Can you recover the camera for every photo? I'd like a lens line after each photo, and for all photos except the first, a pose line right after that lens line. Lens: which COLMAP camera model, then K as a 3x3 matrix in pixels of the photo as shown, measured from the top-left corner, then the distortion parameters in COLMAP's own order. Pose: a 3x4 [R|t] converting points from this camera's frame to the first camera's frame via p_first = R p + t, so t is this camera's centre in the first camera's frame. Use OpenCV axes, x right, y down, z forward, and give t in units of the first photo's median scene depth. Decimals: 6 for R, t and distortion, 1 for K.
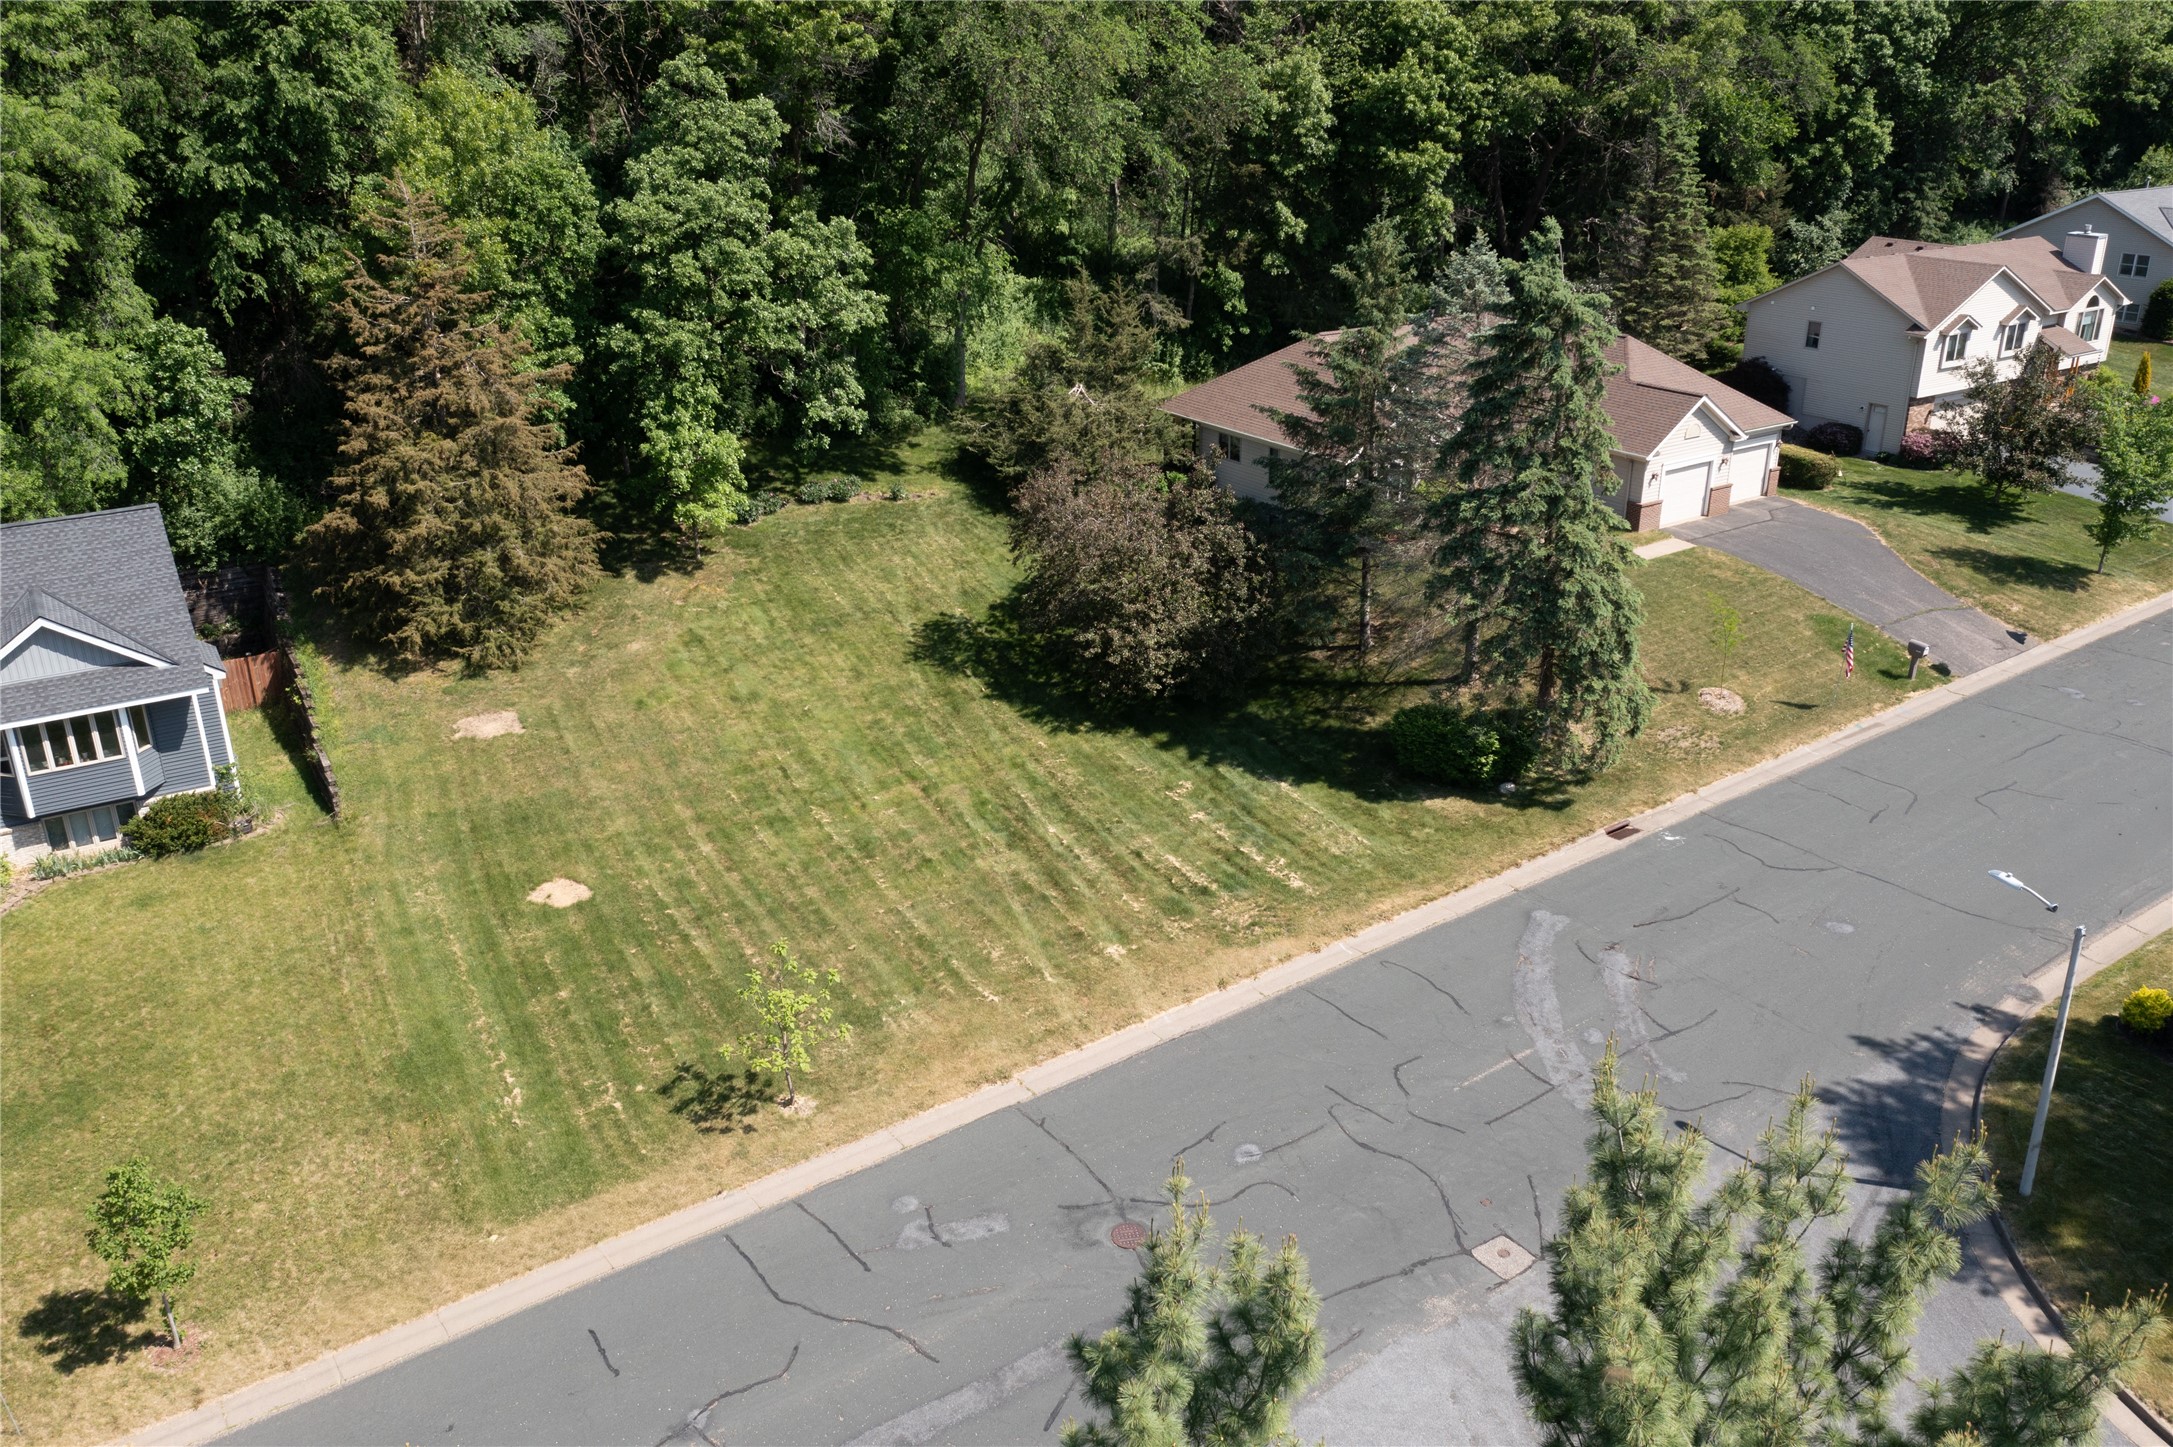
lens RADIAL K [[1711.9, 0, 1074.3], [0, 1711.9, 708.3], [0, 0, 1]] dist [-0.023620, 0.004718]
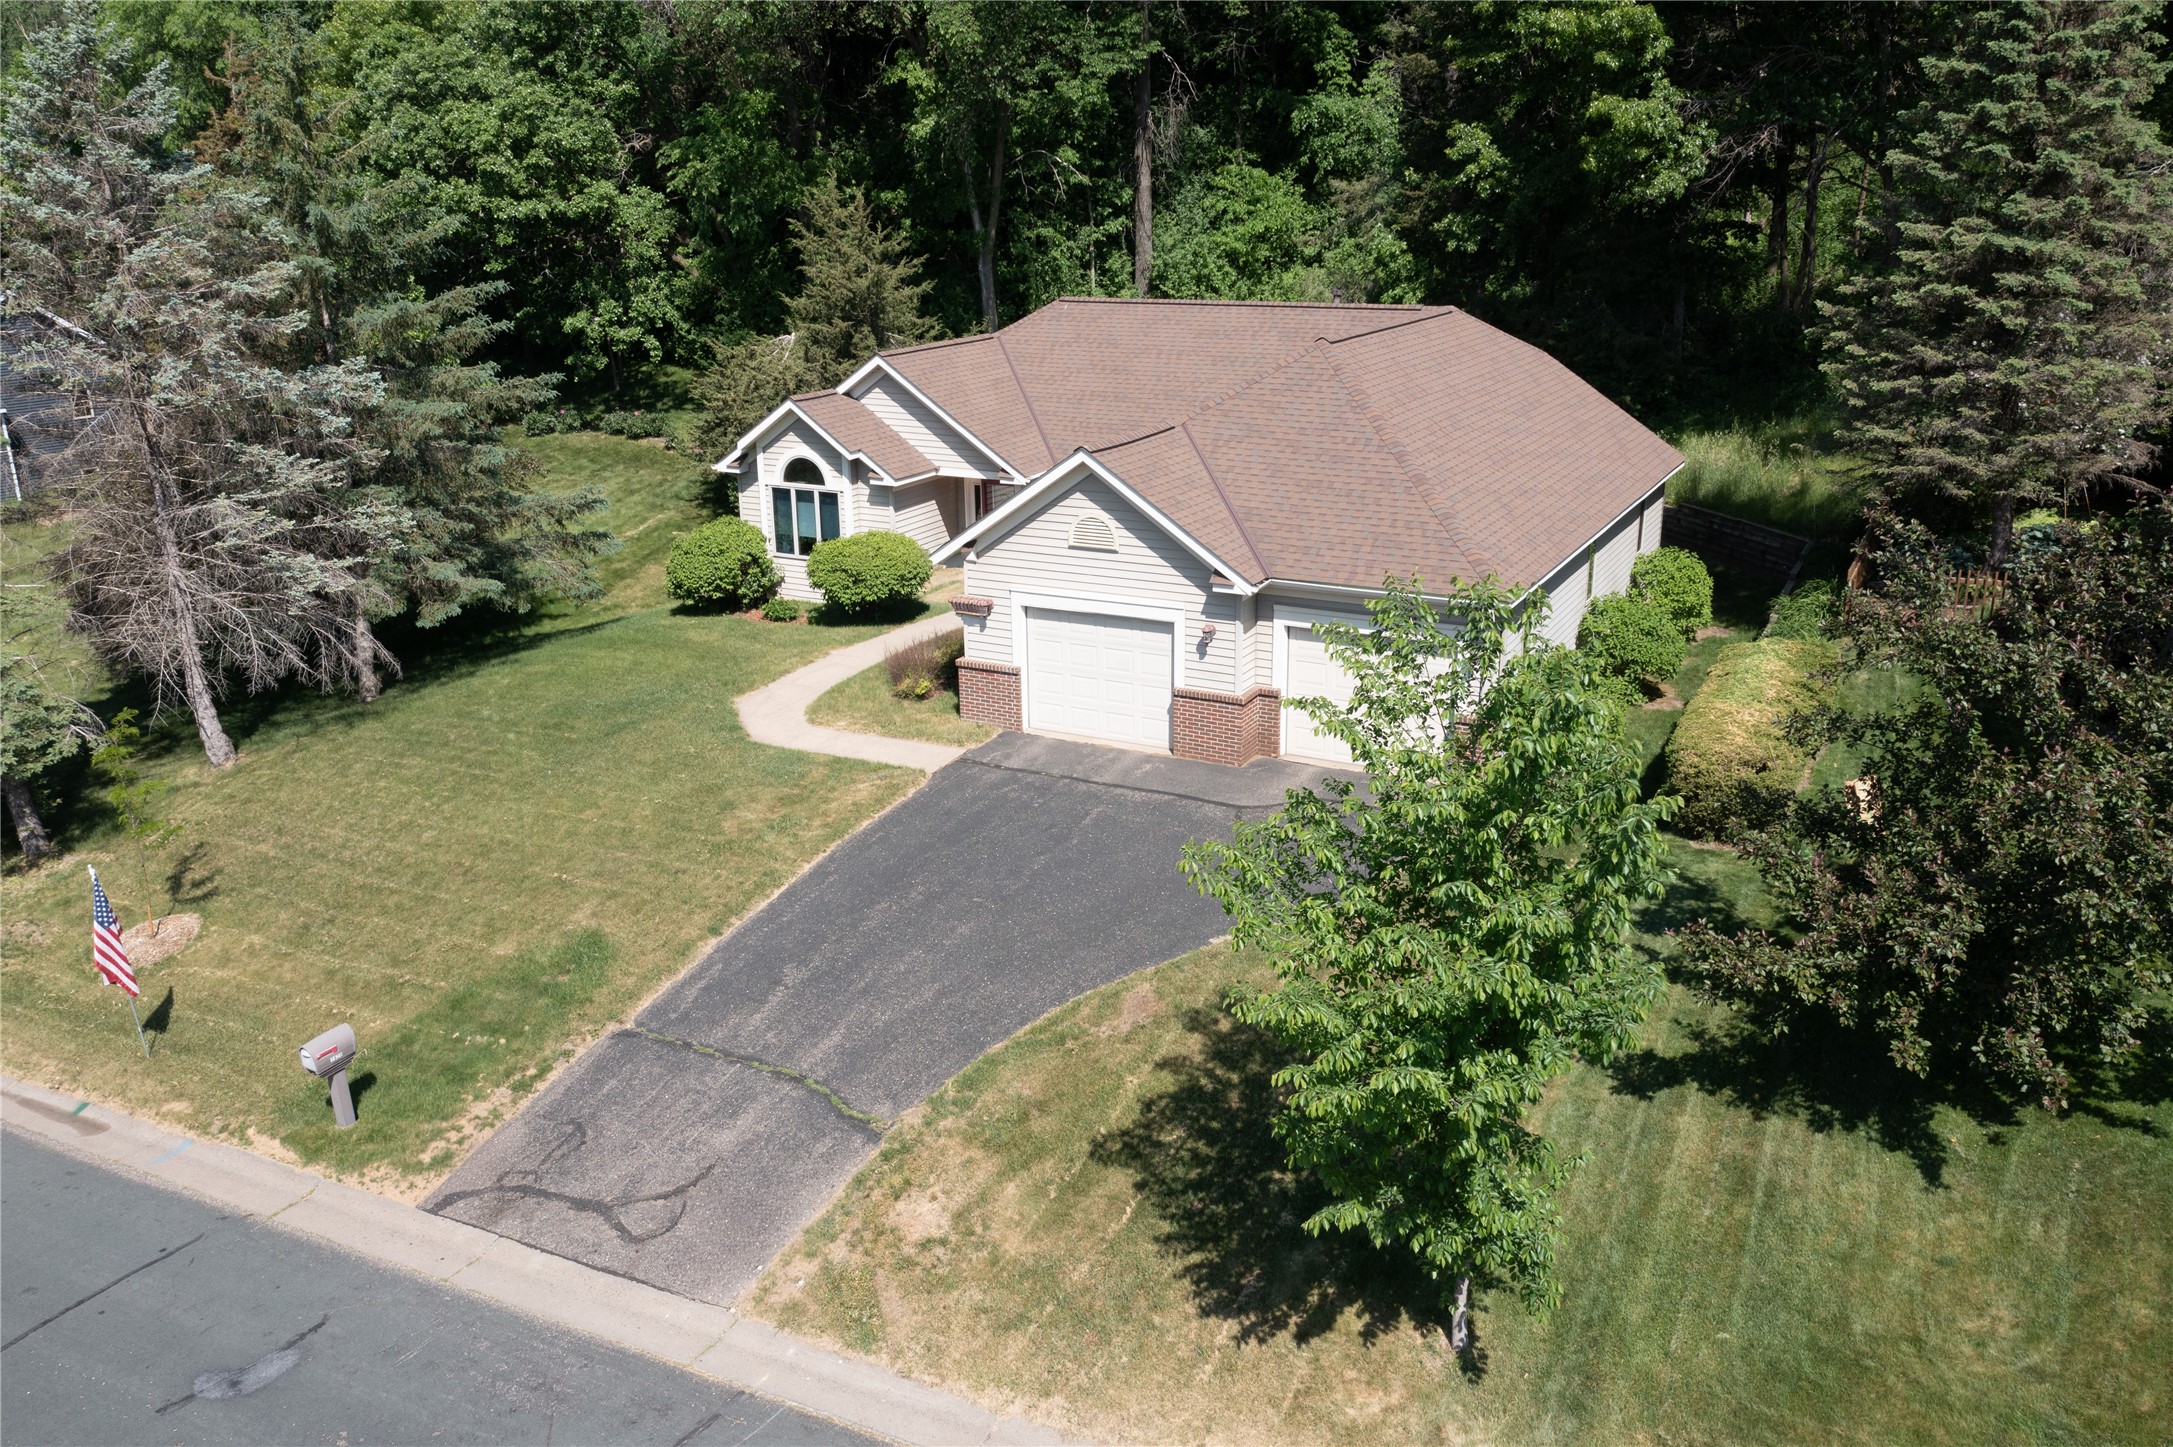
lens RADIAL K [[1711.9, 0, 1078.2], [0, 1711.9, 714.4], [0, 0, 1]] dist [-0.023620, 0.004718]
pose [[0.473354, 0.272068, -0.837804, 0.685562], [-0.315608, 0.940346, 0.127051, -0.161895], [0.822391, 0.204277, 0.530983, 0.726083]]
